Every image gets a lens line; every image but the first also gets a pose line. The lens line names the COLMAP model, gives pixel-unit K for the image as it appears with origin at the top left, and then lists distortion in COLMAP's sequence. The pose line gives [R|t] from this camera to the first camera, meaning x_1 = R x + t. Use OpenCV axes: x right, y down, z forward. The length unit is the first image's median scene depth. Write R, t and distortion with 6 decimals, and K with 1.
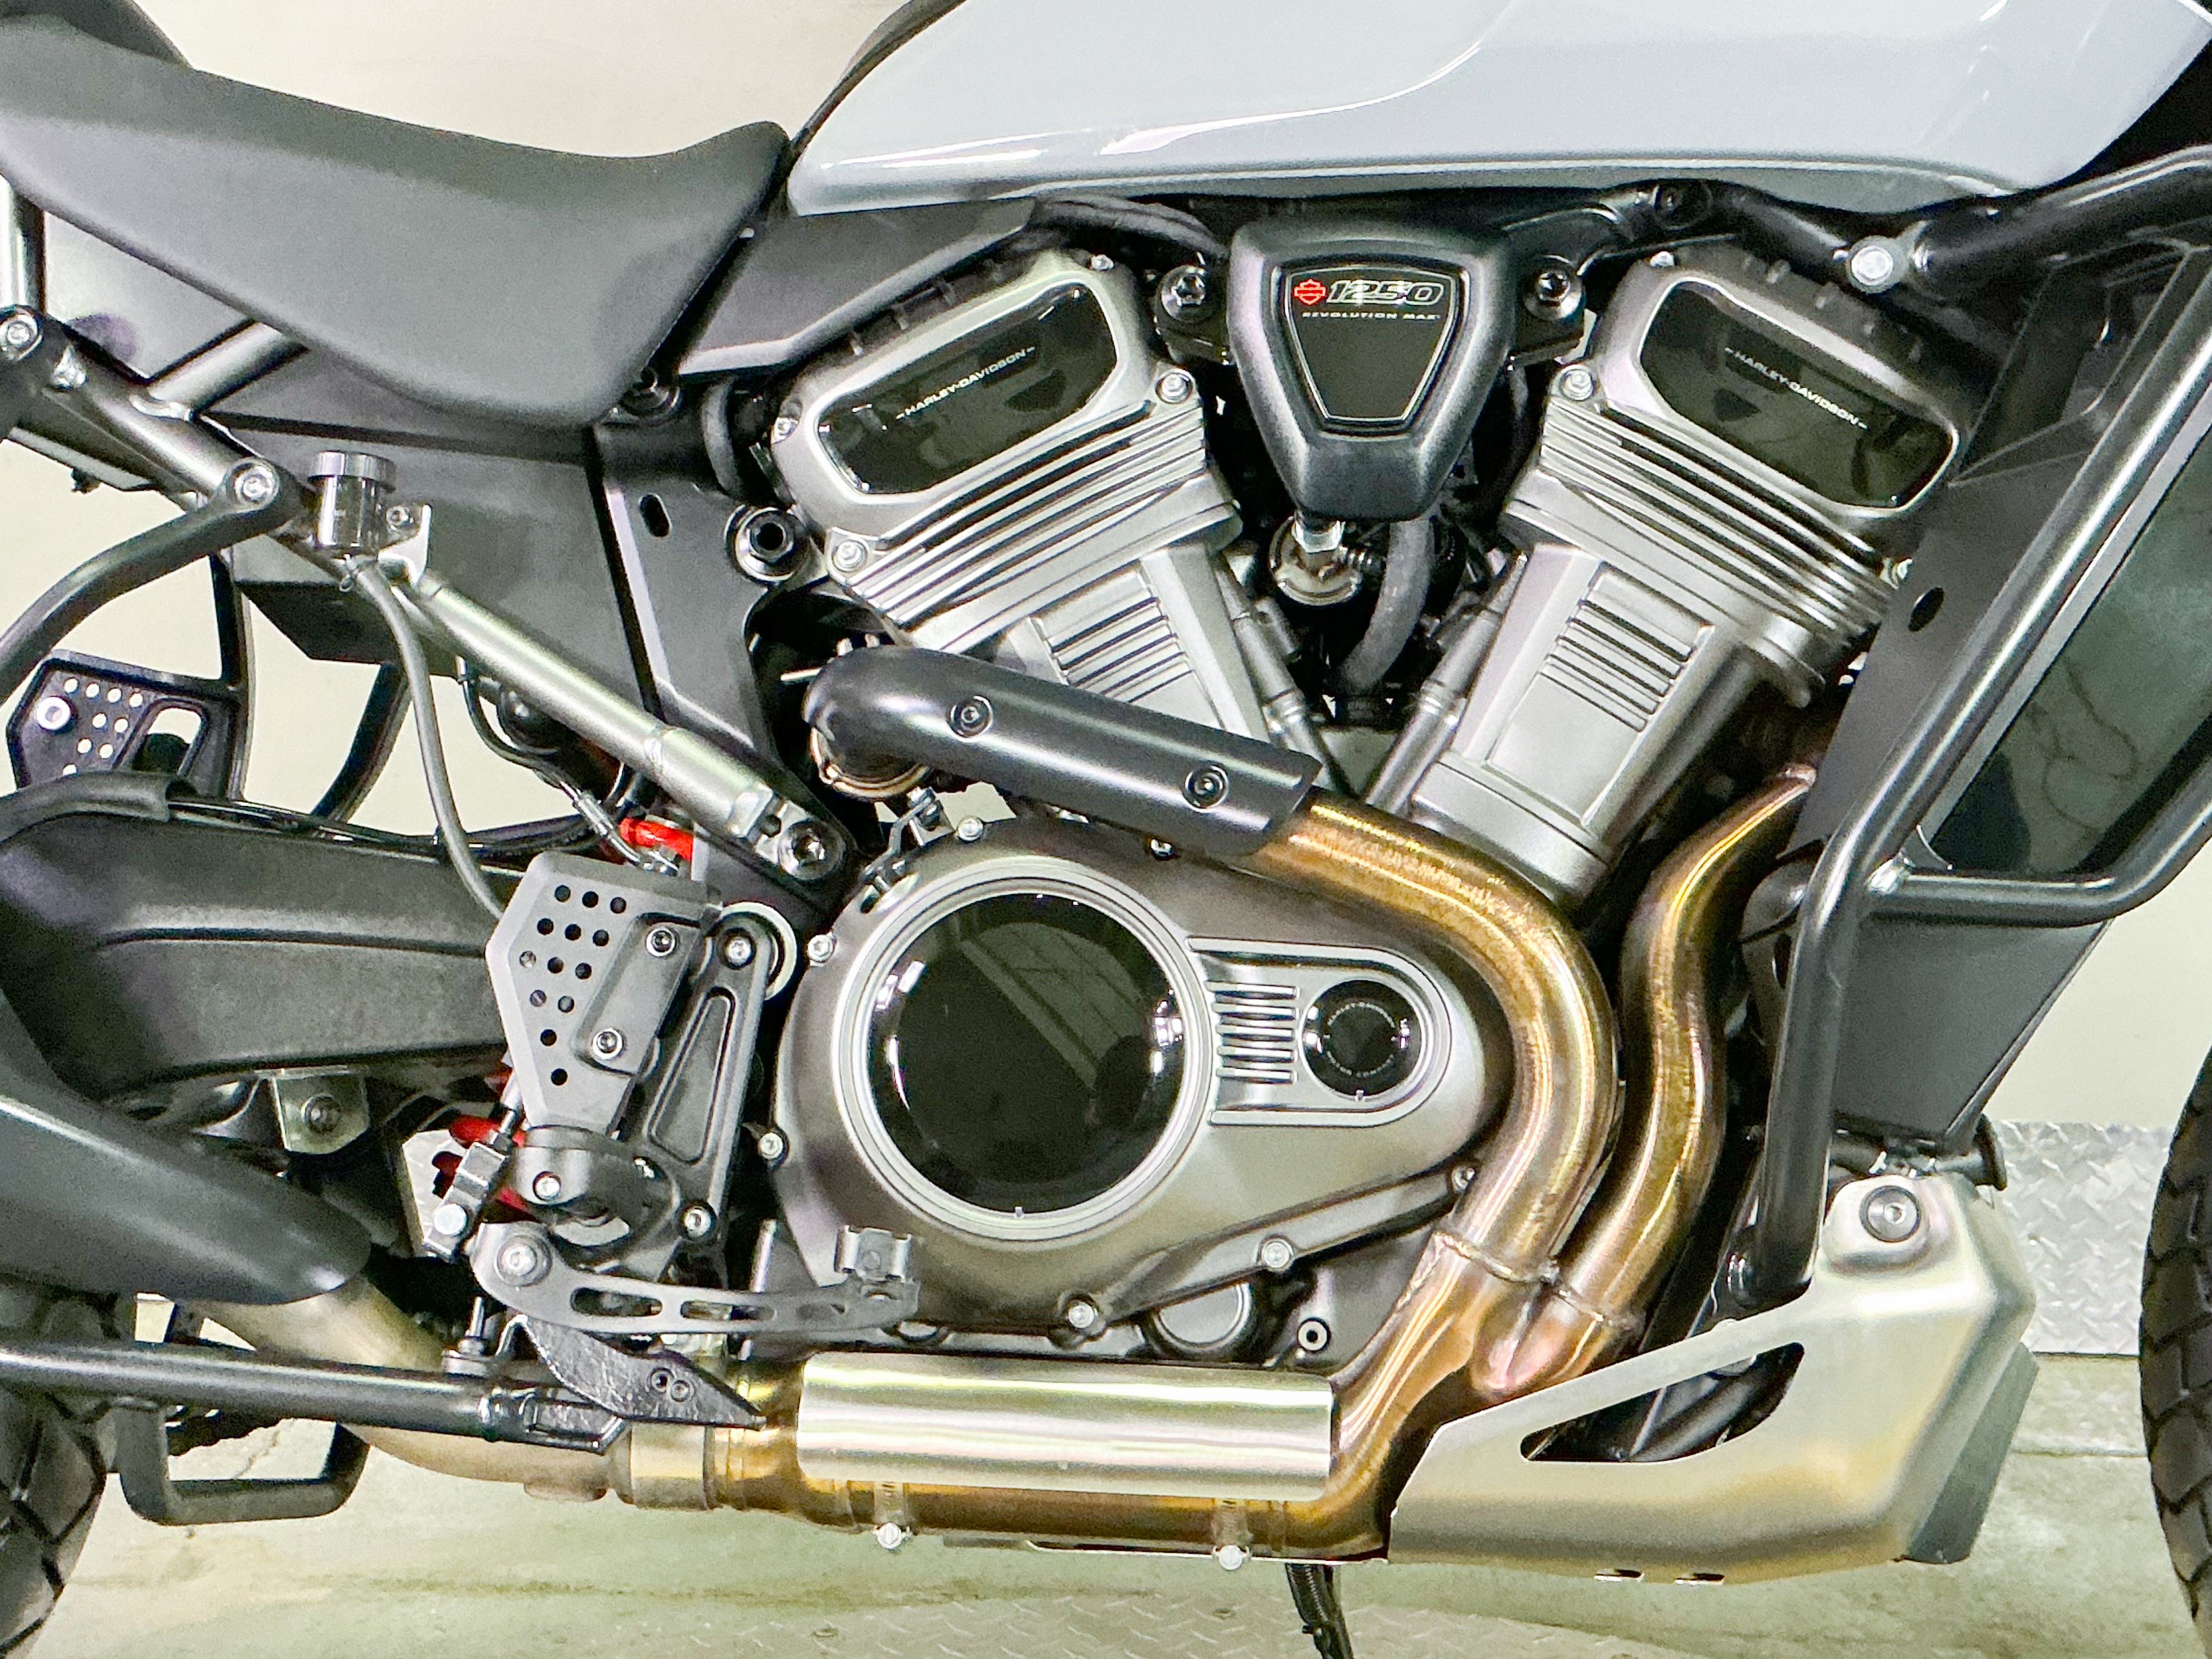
lens RADIAL K [[3277.0, 0, 1106.0], [0, 3277.0, 829.5], [0, 0, 1]] dist [0.135031, -0.038297]
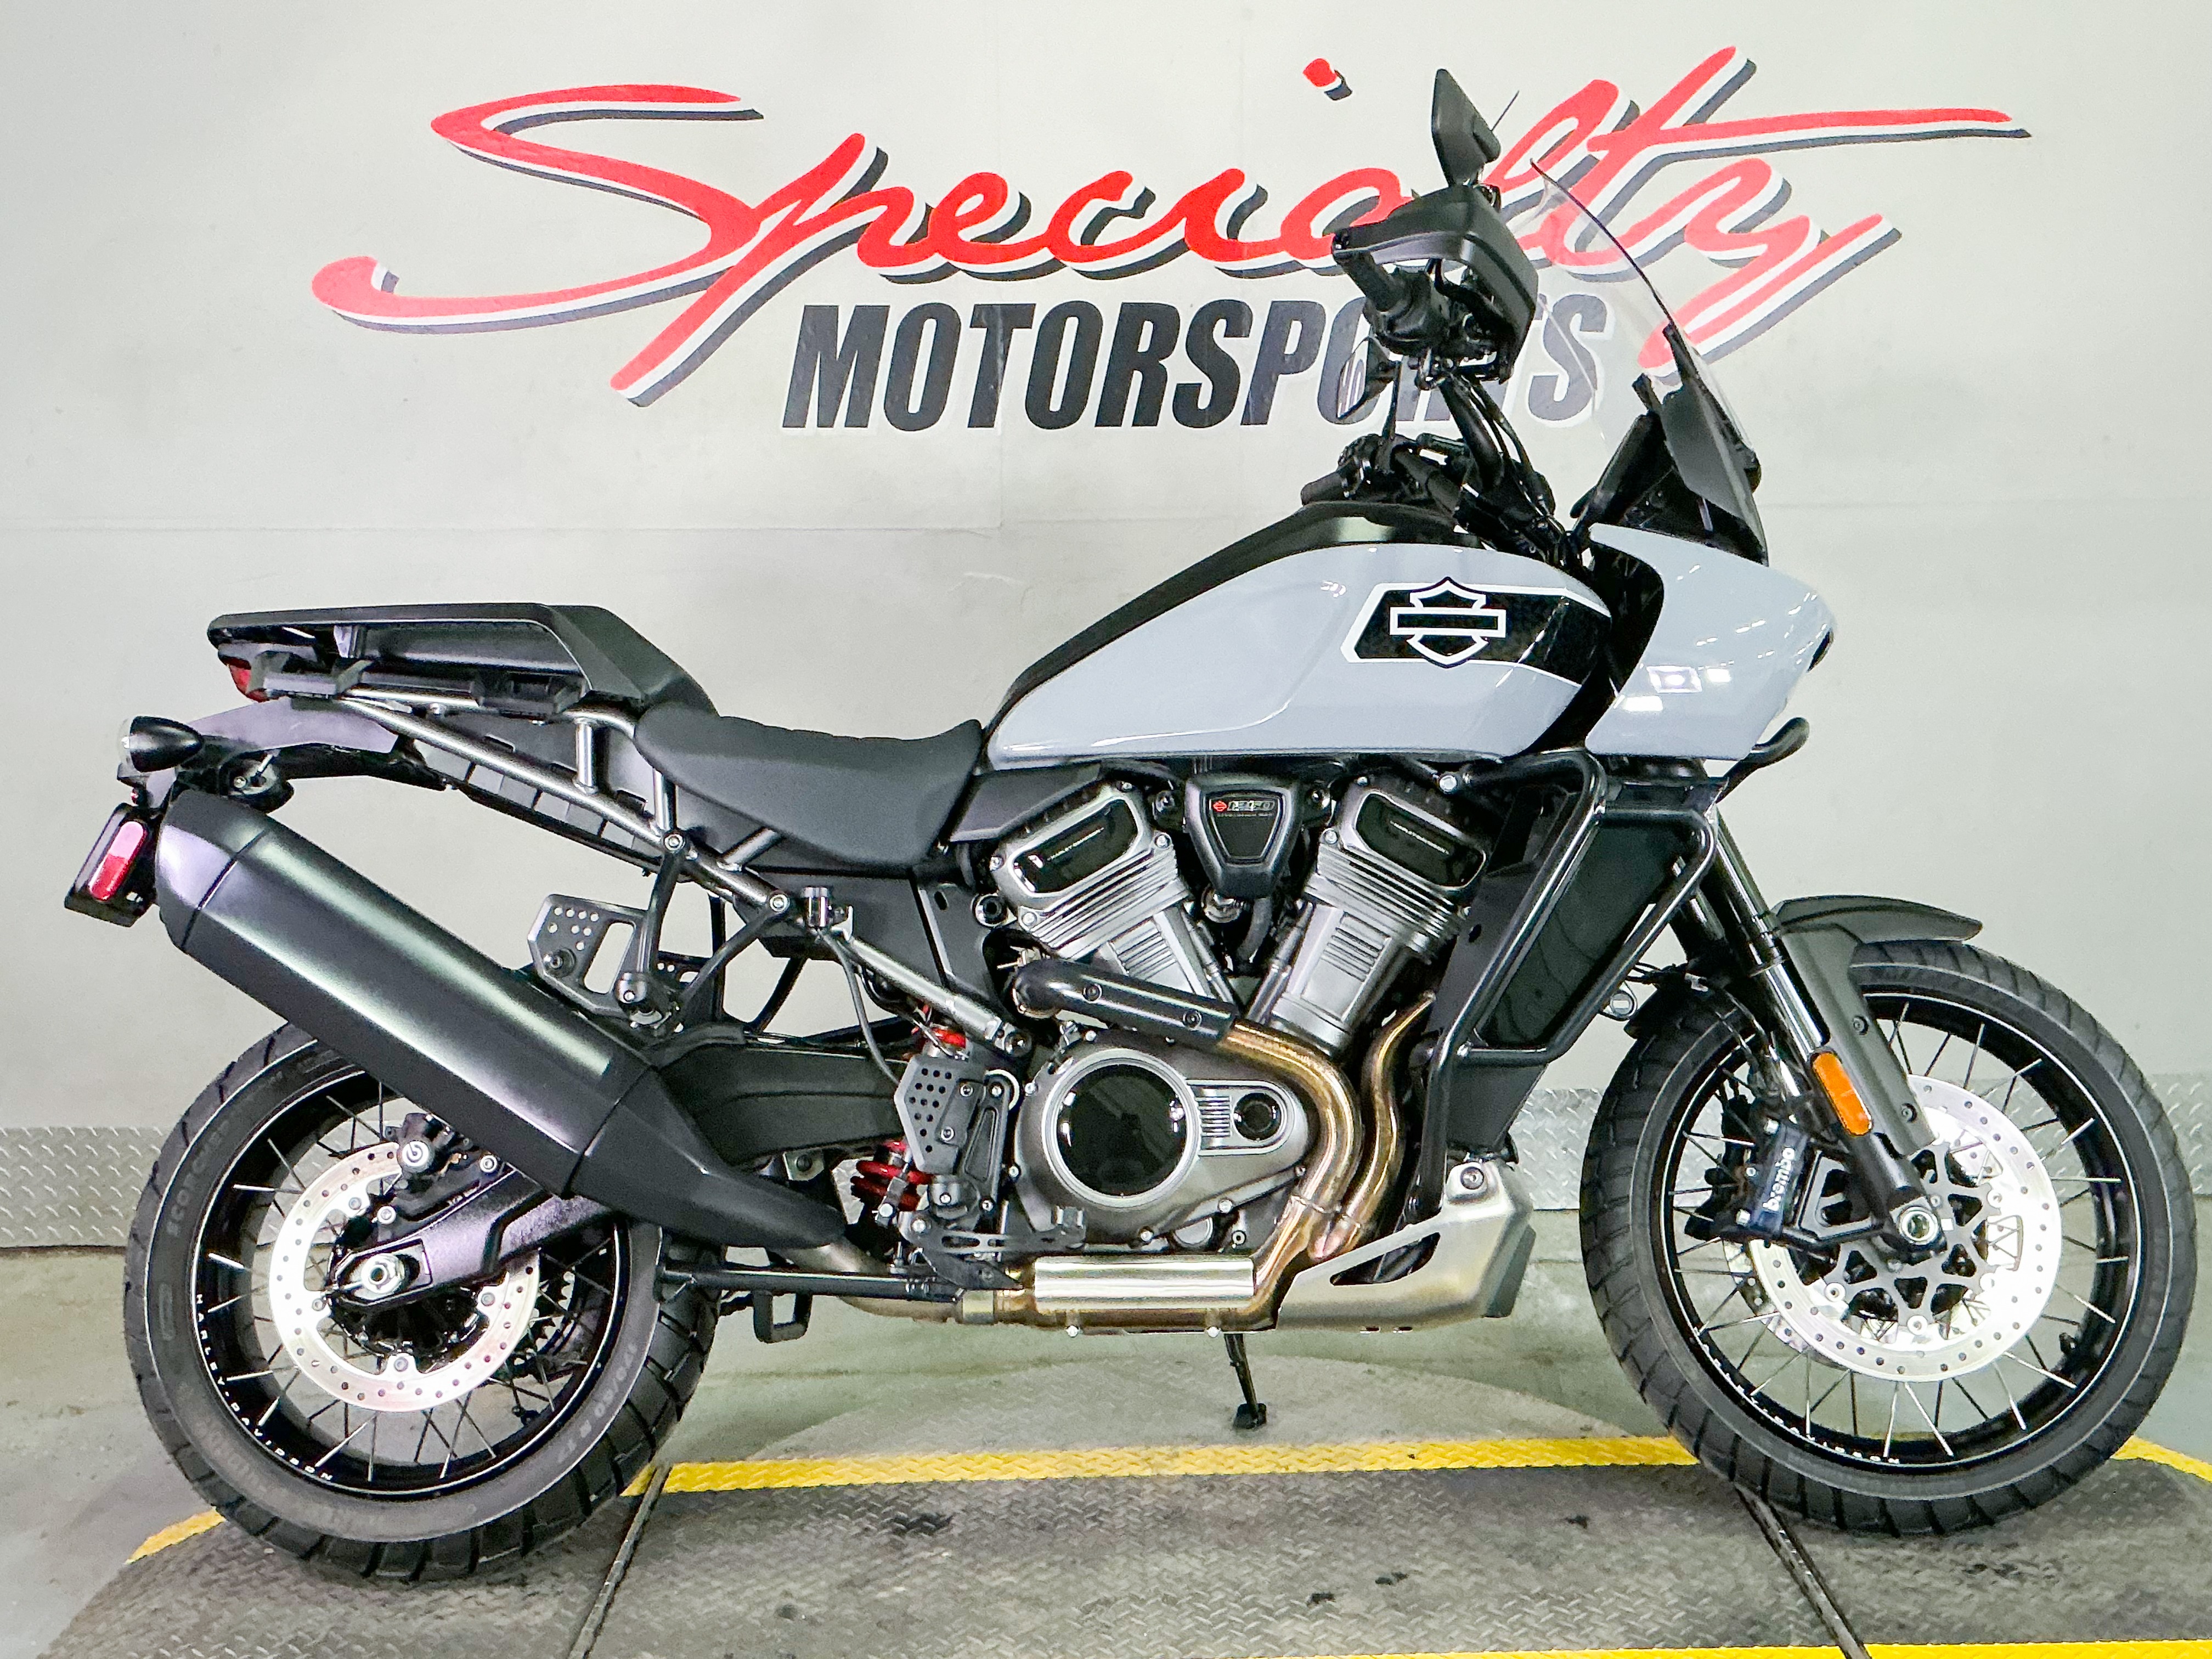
lens RADIAL K [[2366.7, 0, 1106.0], [0, 2366.7, 829.5], [0, 0, 1]] dist [0.168758, -0.384701]
pose [[0.996830, -0.042835, 0.067043, -0.140296], [0.042916, 0.999079, 0.000236, -0.151359], [-0.066991, 0.002642, 0.997750, -0.739089]]
